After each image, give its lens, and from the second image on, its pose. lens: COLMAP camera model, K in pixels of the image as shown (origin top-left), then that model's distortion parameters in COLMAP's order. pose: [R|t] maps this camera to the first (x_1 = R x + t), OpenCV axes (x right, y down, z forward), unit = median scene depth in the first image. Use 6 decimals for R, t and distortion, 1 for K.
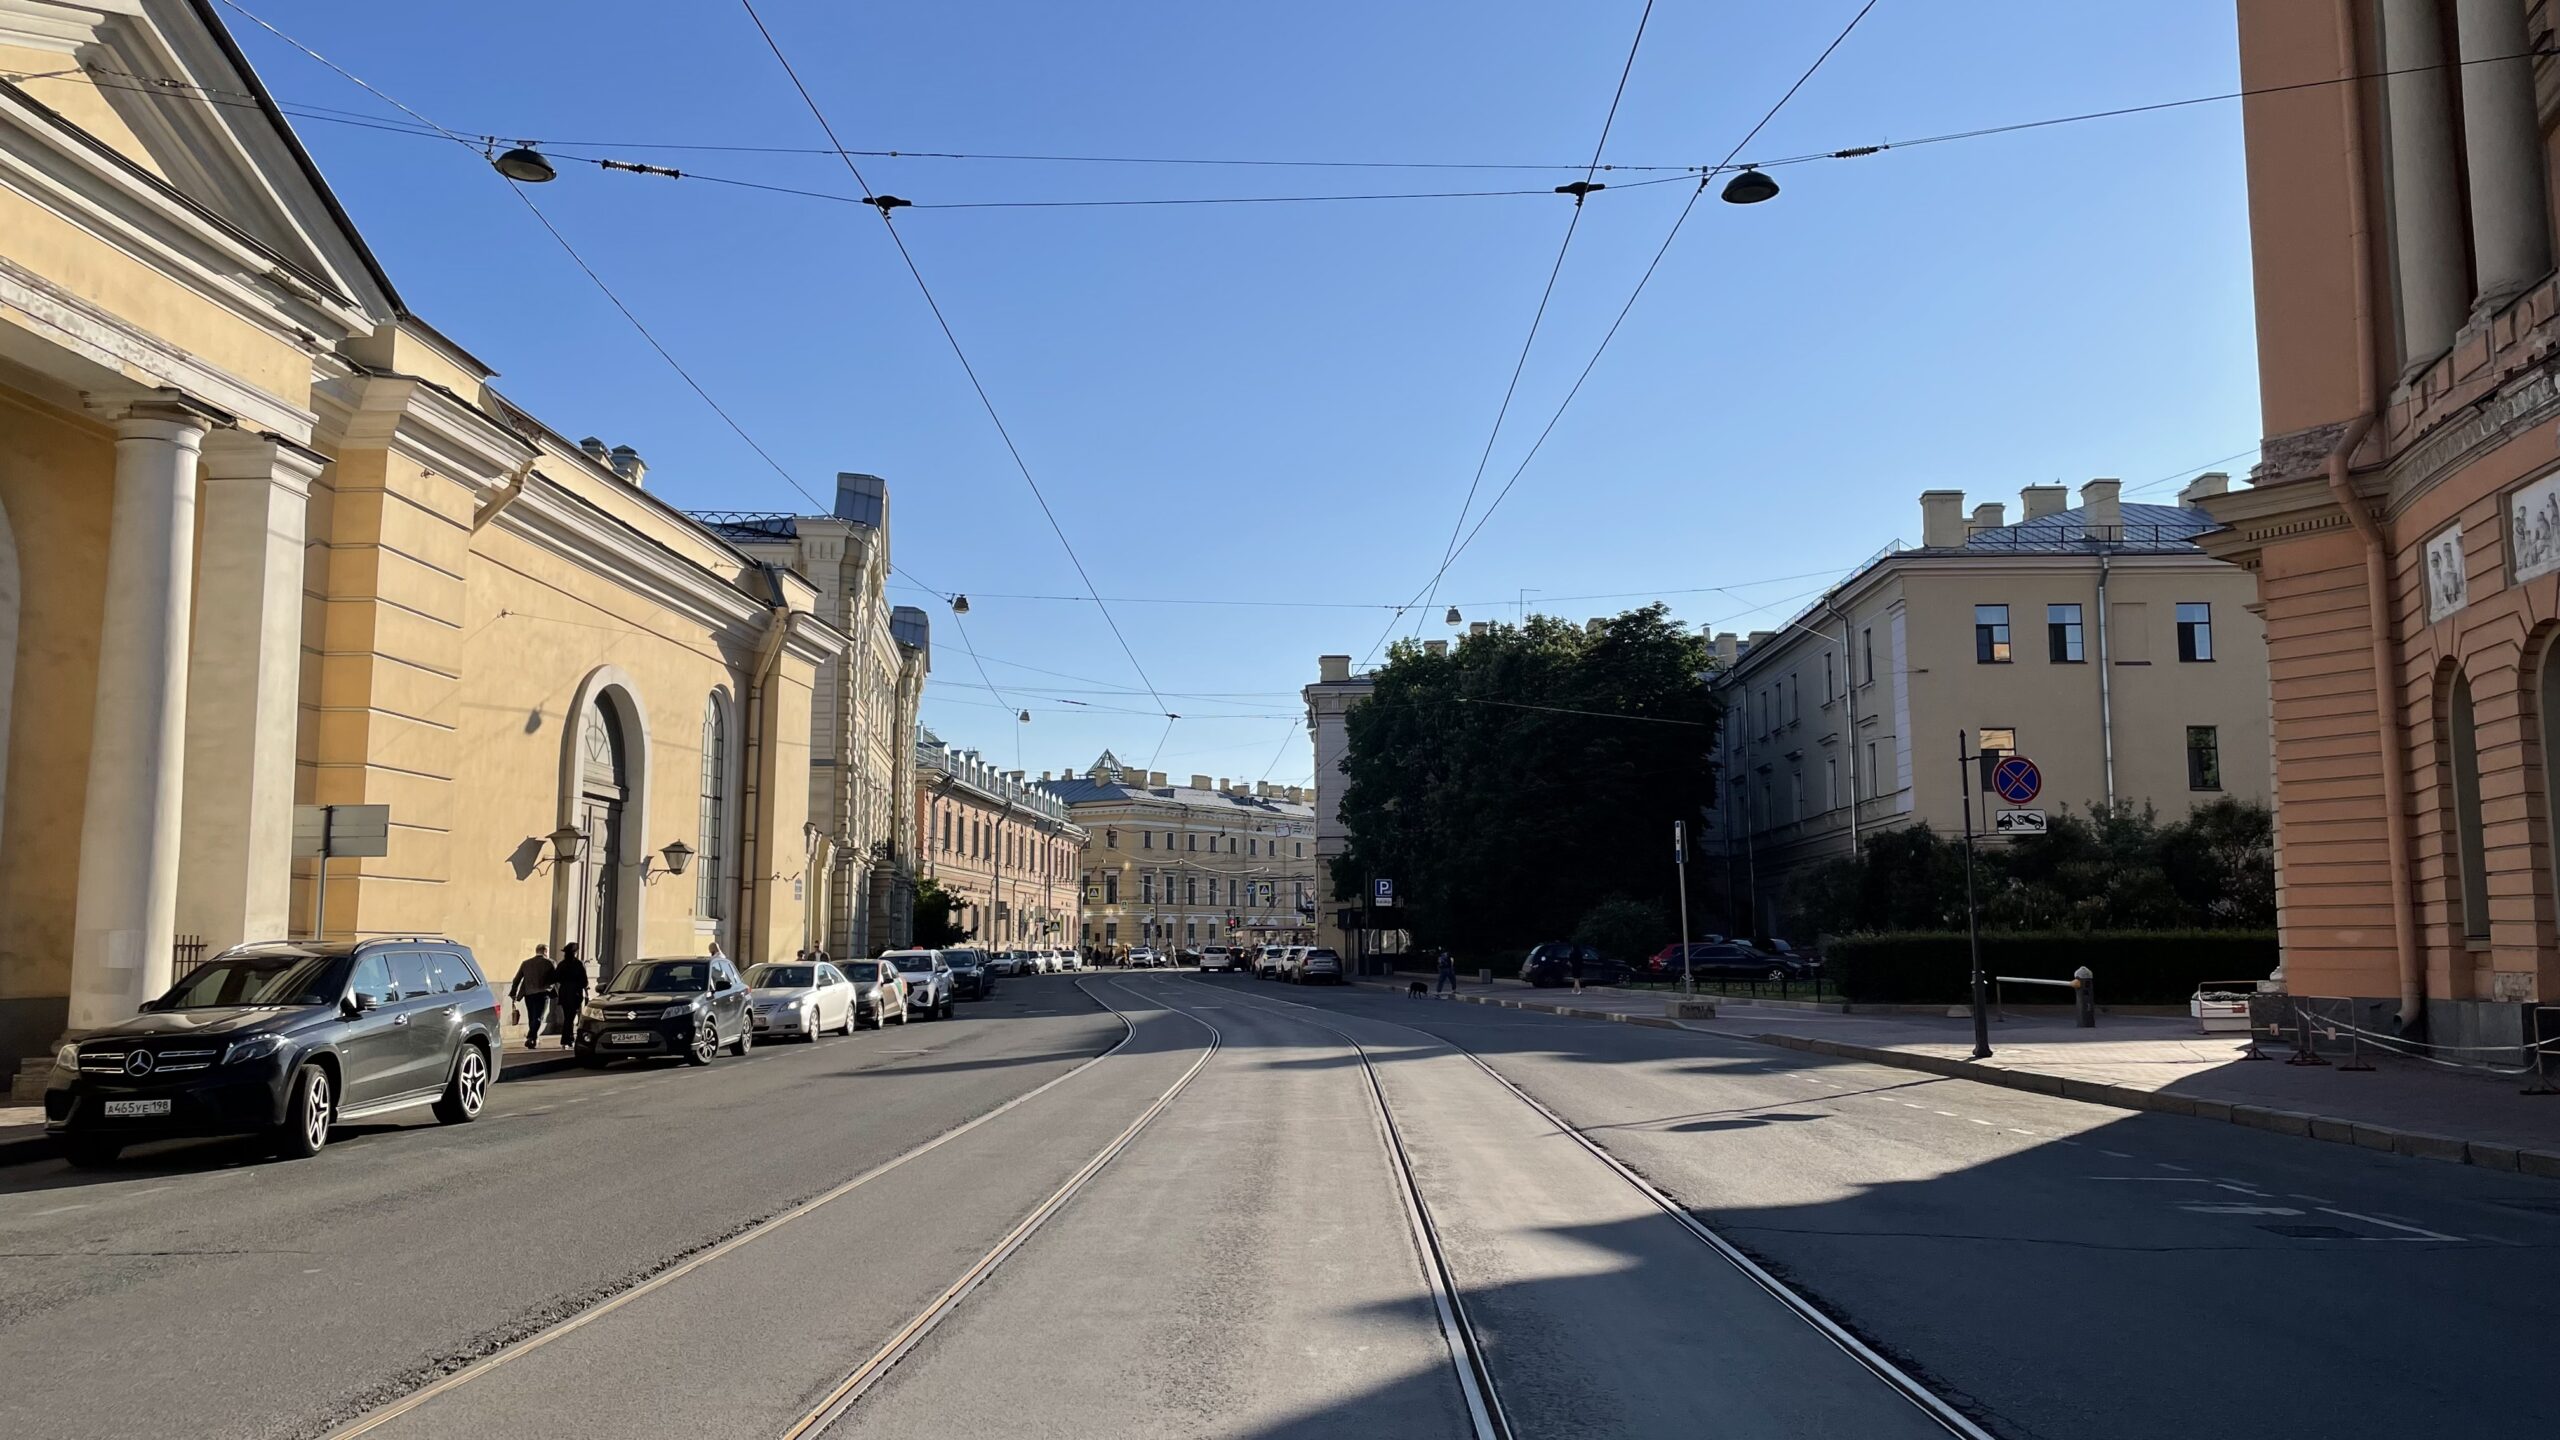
lens RADIAL K [[1959.0, 0, 1280.0], [0, 1959.0, 720.0], [0, 0, 1]] dist [0.074598, -0.116157]
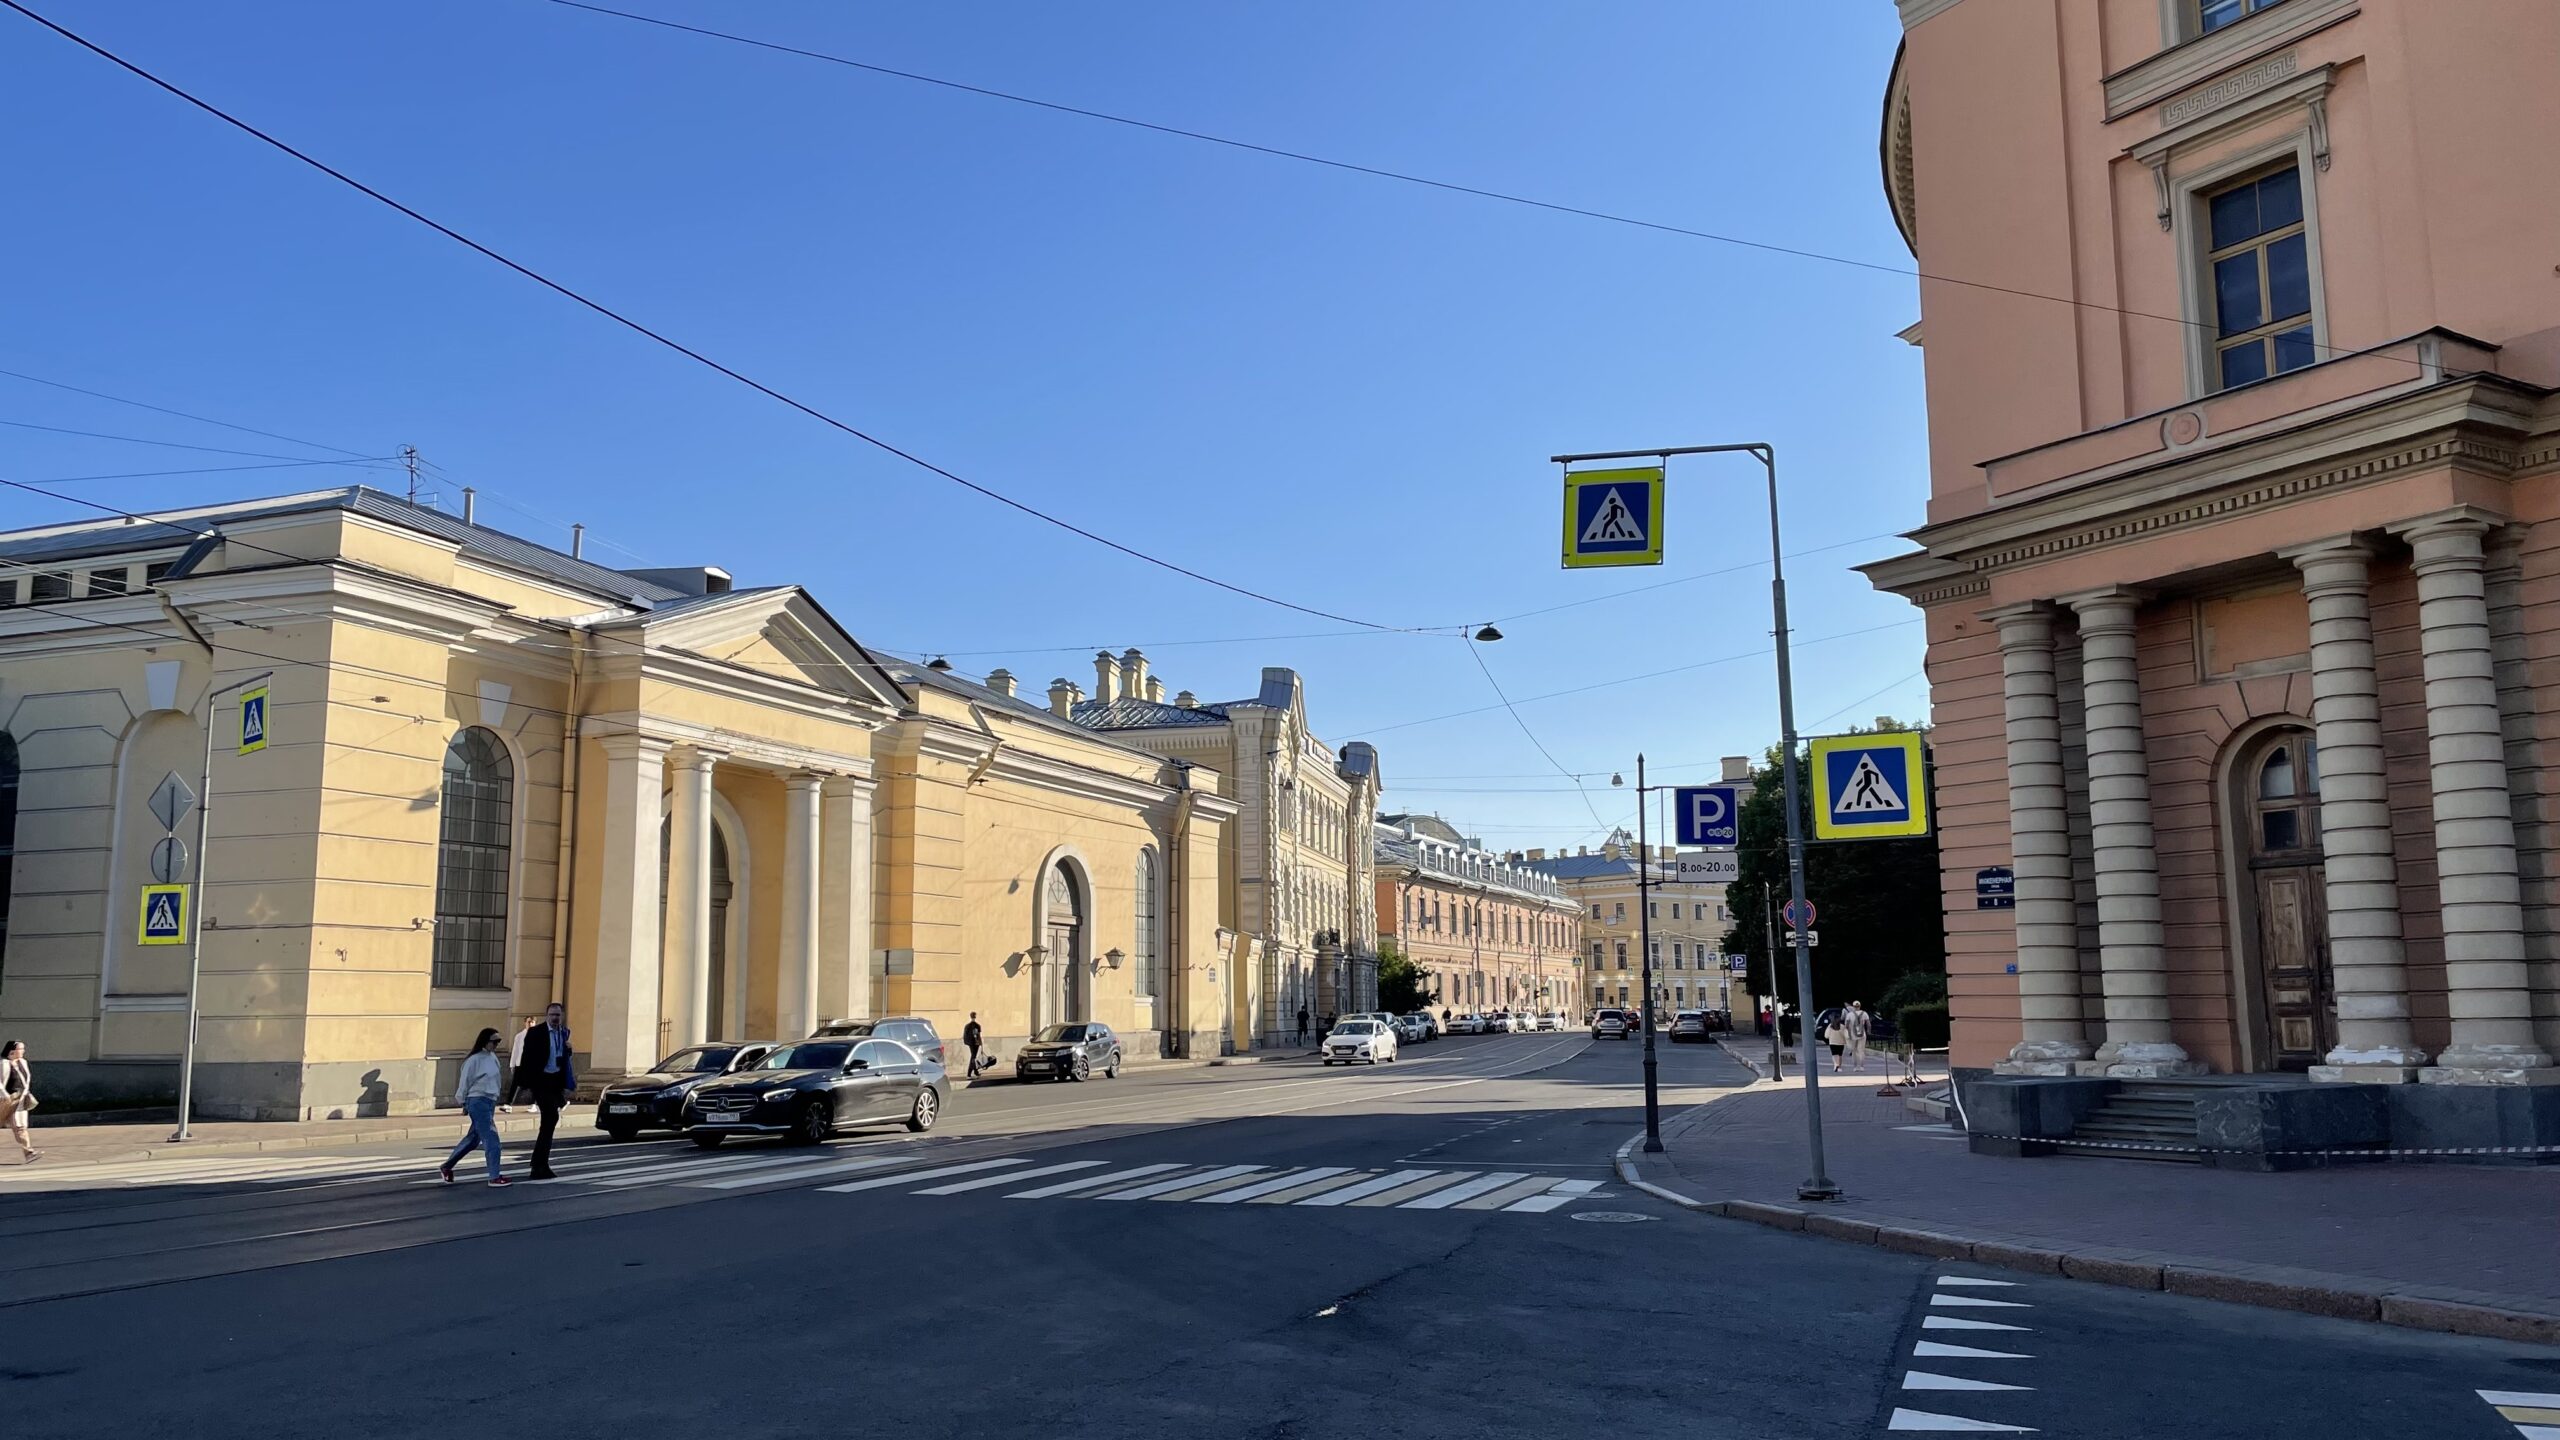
lens RADIAL K [[2043.1, 0, 1229.5], [0, 2043.1, 726.6], [0, 0, 1]] dist [0.167752, -0.001470]
pose [[0.938696, -0.053894, -0.340508, 0.324867], [0.047306, 0.998498, -0.027626, -0.061820], [0.341485, 0.009824, 0.939836, -0.484409]]
